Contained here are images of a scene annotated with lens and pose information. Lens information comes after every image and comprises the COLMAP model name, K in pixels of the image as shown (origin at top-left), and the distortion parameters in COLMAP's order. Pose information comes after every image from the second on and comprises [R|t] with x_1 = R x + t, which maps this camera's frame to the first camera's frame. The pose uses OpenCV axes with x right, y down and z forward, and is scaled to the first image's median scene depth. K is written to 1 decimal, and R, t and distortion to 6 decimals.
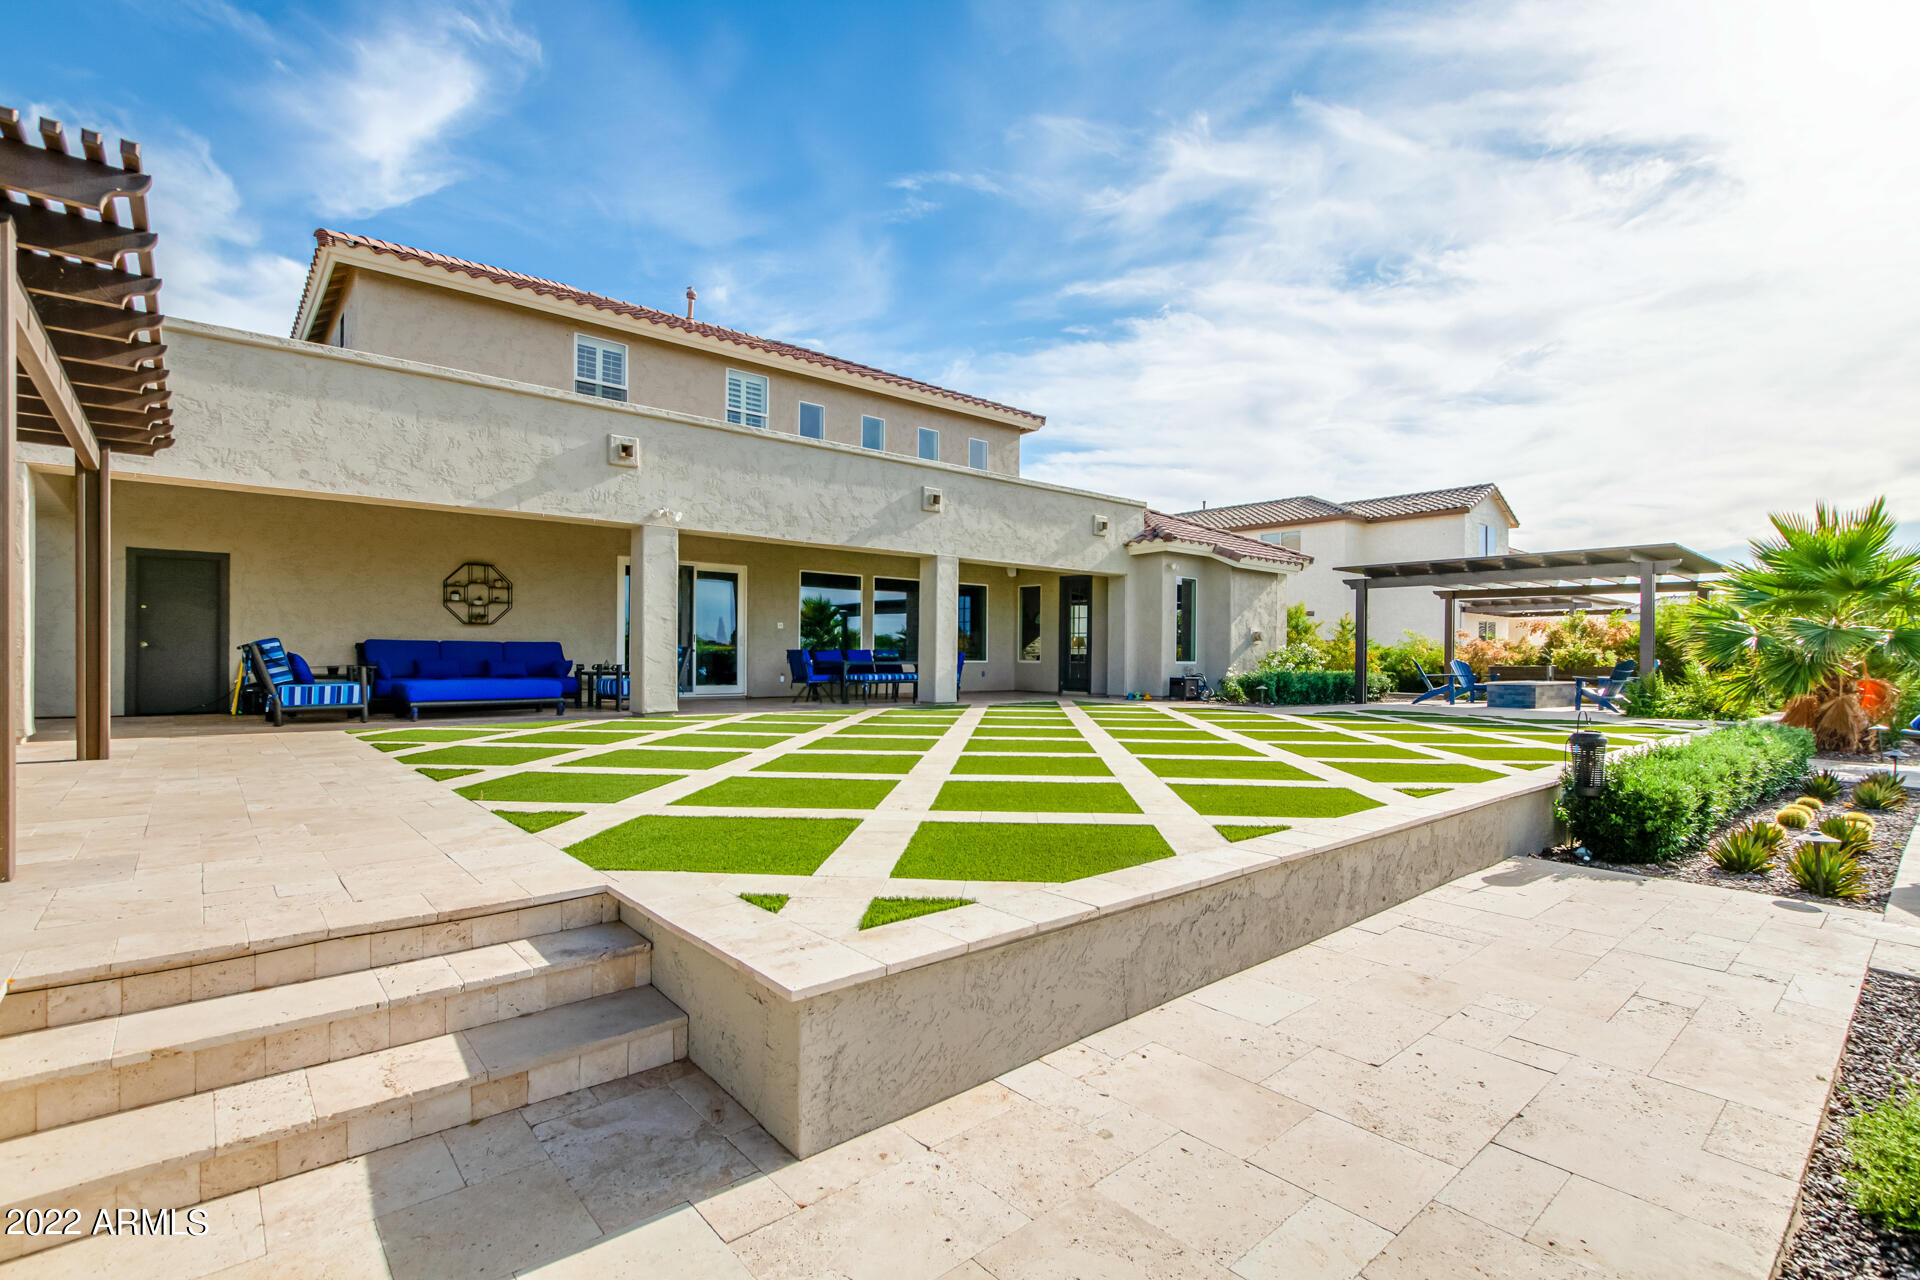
lens RADIAL K [[883.2, 0, 965.8], [0, 883.2, 662.2], [0, 0, 1]] dist [-0.001656, -0.000081]
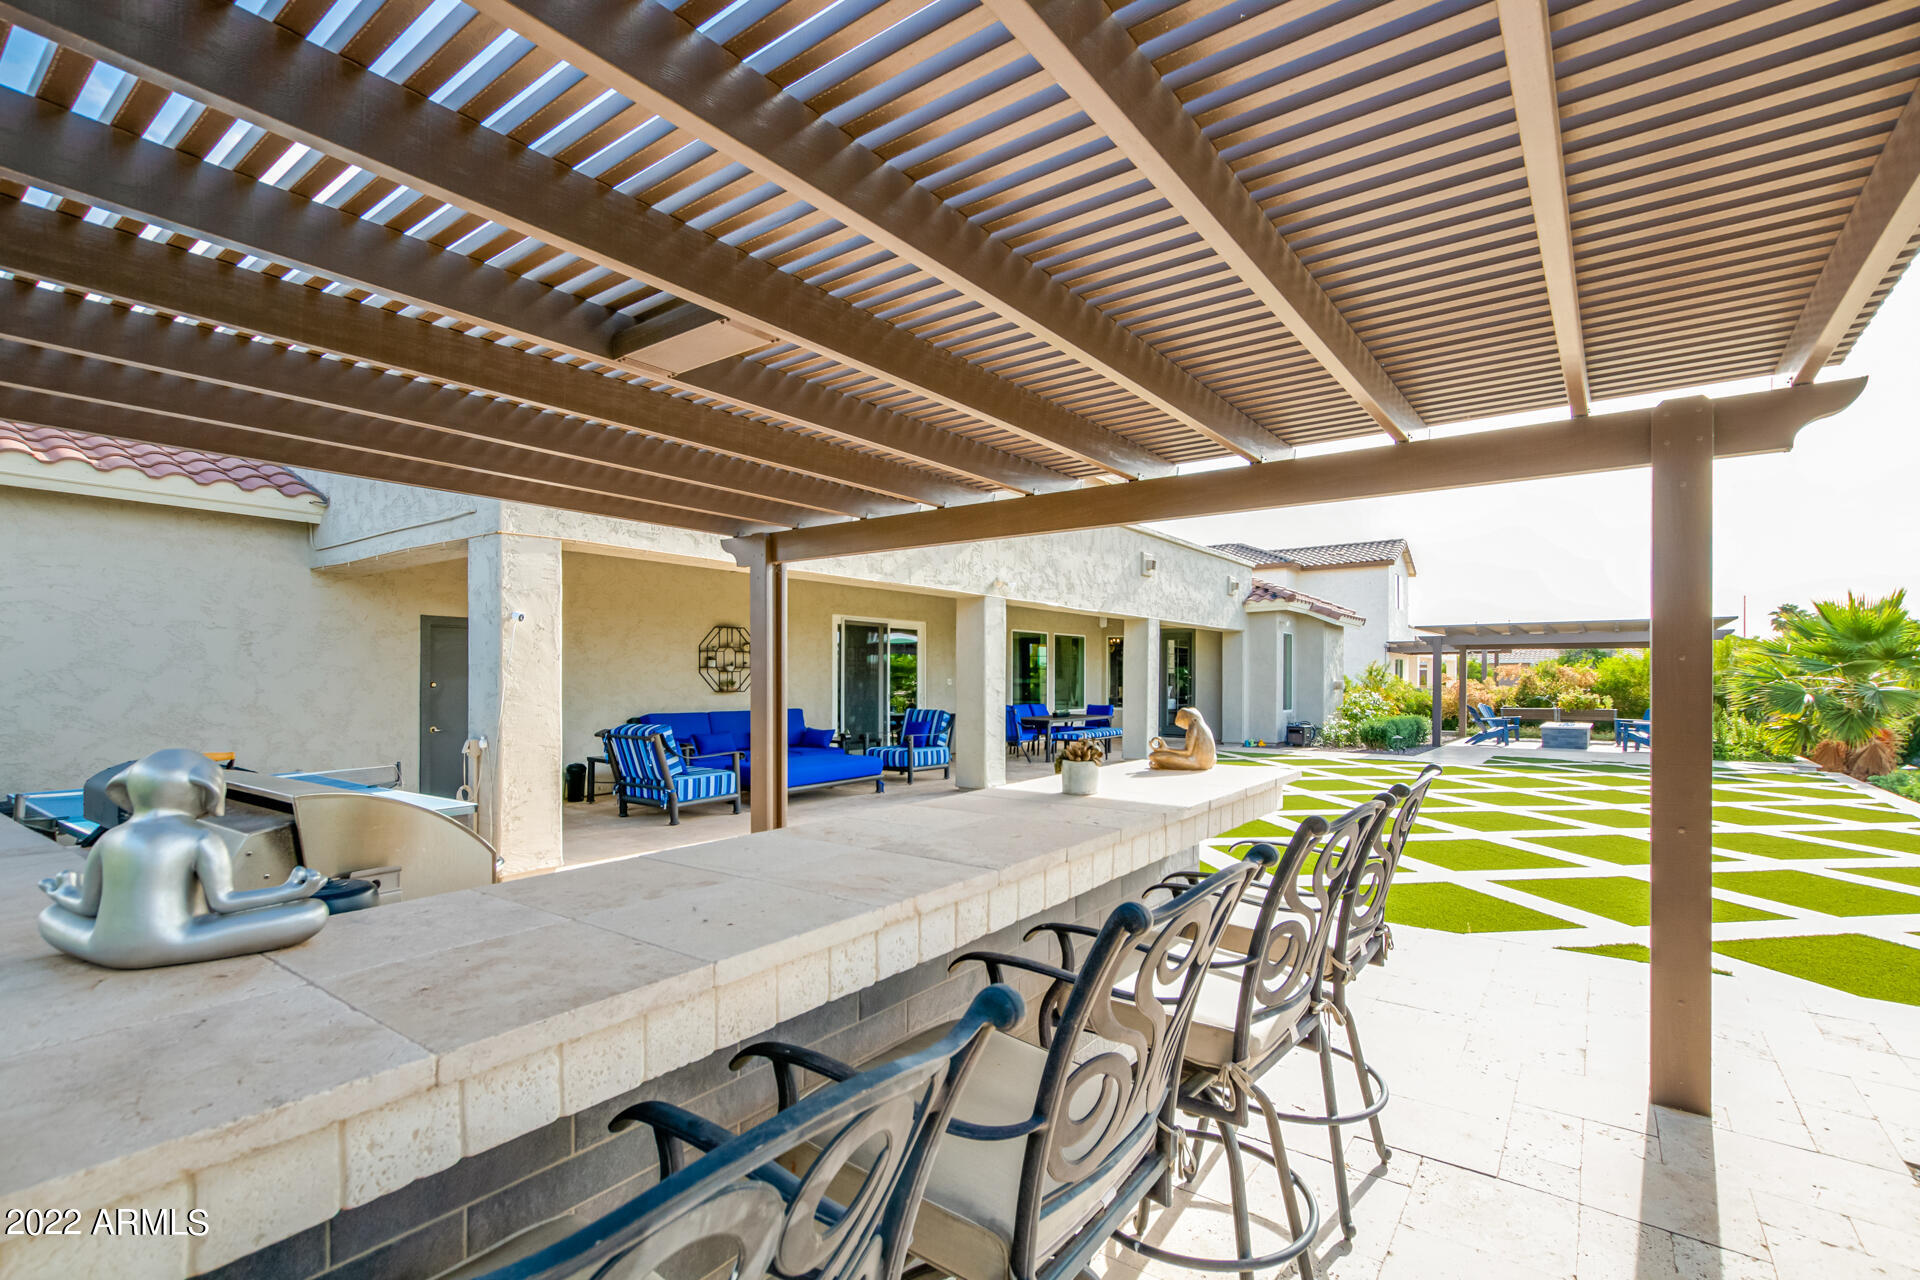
lens RADIAL K [[883.2, 0, 965.8], [0, 883.2, 662.2], [0, 0, 1]] dist [-0.001656, -0.000081]
pose [[0.973792, -0.001867, 0.227431, -0.484668], [0.007170, 0.999721, -0.022496, -0.048003], [-0.227325, 0.023537, 0.973534, 0.041966]]
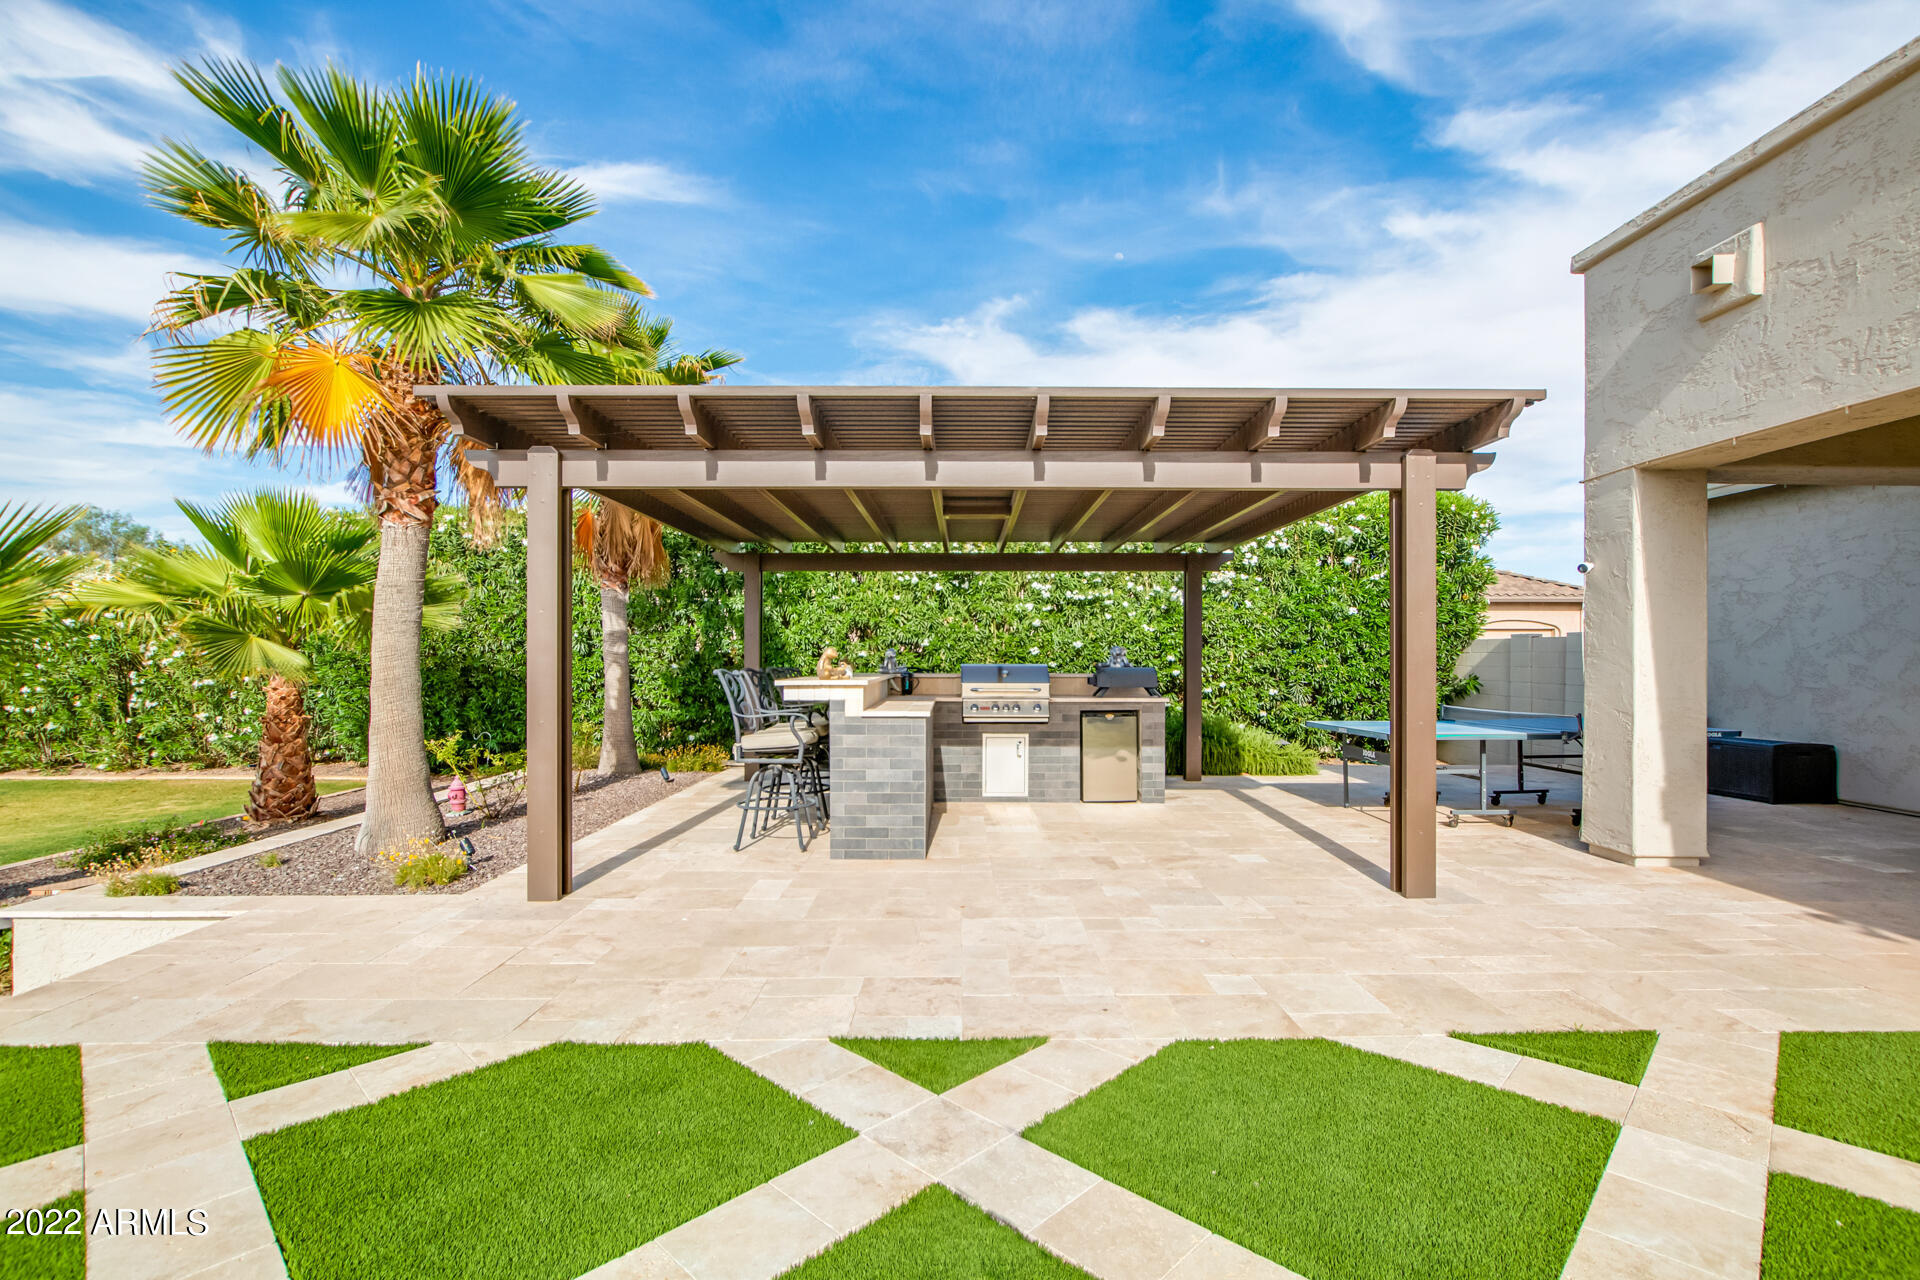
lens RADIAL K [[883.2, 0, 965.8], [0, 883.2, 662.2], [0, 0, 1]] dist [-0.001656, -0.000081]
pose [[-0.639603, -0.001162, -0.768704, -0.109848], [-0.011165, 0.999907, 0.007778, -0.038051], [0.768624, 0.013557, -0.639557, 0.563263]]
